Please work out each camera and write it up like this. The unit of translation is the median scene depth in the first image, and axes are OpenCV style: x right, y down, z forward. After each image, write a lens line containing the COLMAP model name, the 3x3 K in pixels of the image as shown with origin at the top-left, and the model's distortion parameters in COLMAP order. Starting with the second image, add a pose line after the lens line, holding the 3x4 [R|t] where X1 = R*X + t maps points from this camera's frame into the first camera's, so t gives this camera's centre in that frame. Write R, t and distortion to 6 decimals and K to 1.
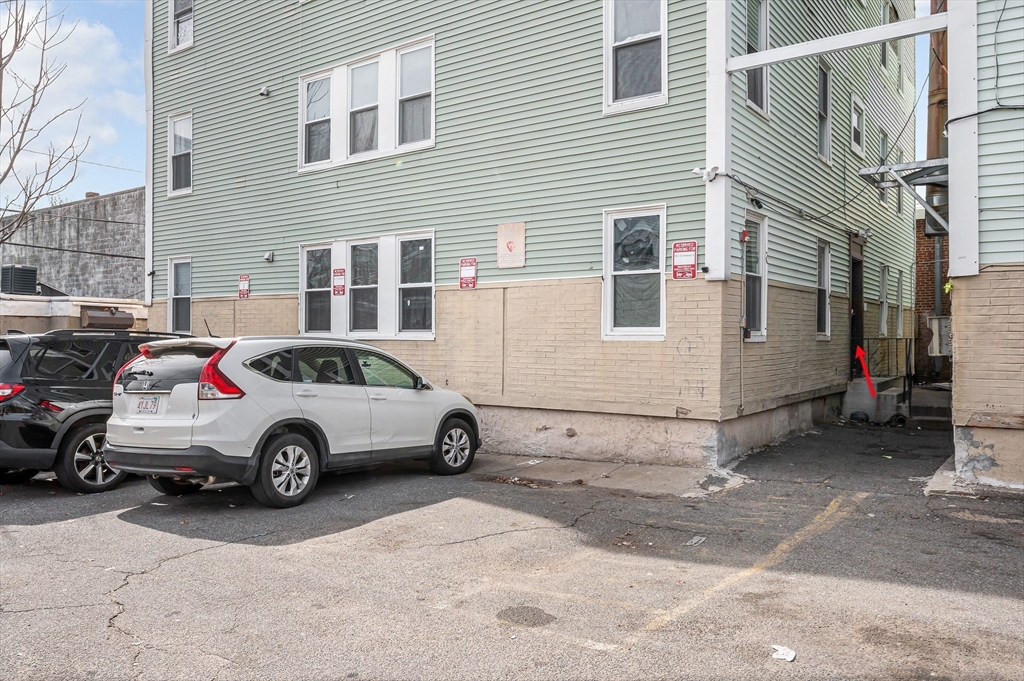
lens RADIAL K [[757.5, 0, 511.7], [0, 757.5, 339.2], [0, 0, 1]] dist [-0.000236, -0.001969]
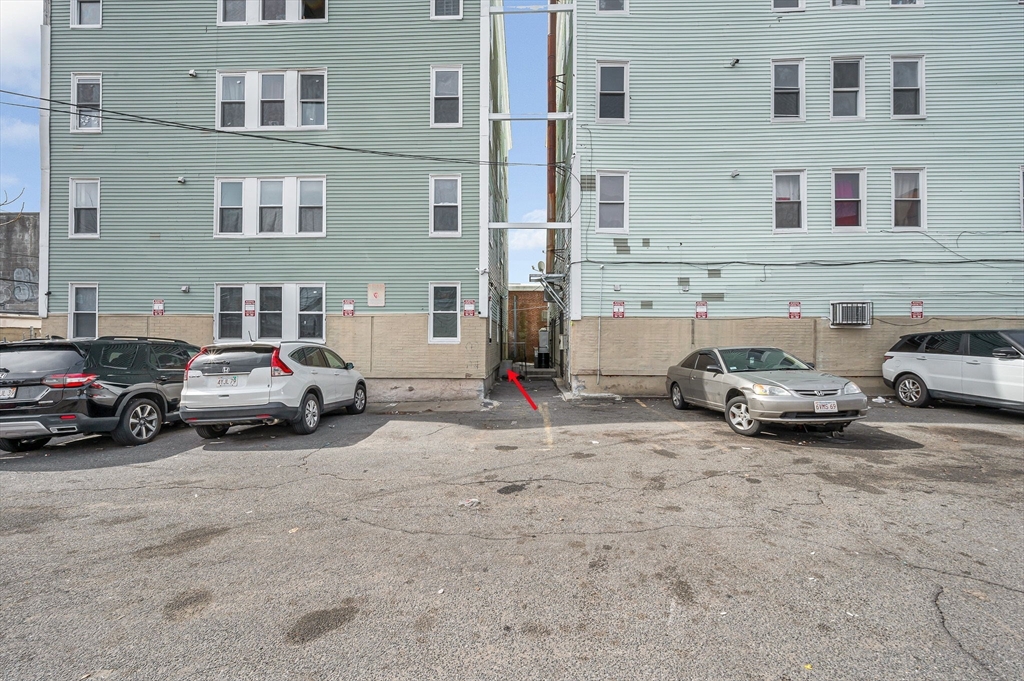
lens RADIAL K [[418.8, 0, 514.4], [0, 418.8, 342.6], [0, 0, 1]] dist [-0.003269, -0.000061]
pose [[0.821386, 0.001443, 0.570370, -0.354220], [0.000584, 0.999994, -0.003370, 0.002728], [-0.570372, 0.003101, 0.821381, -0.093079]]
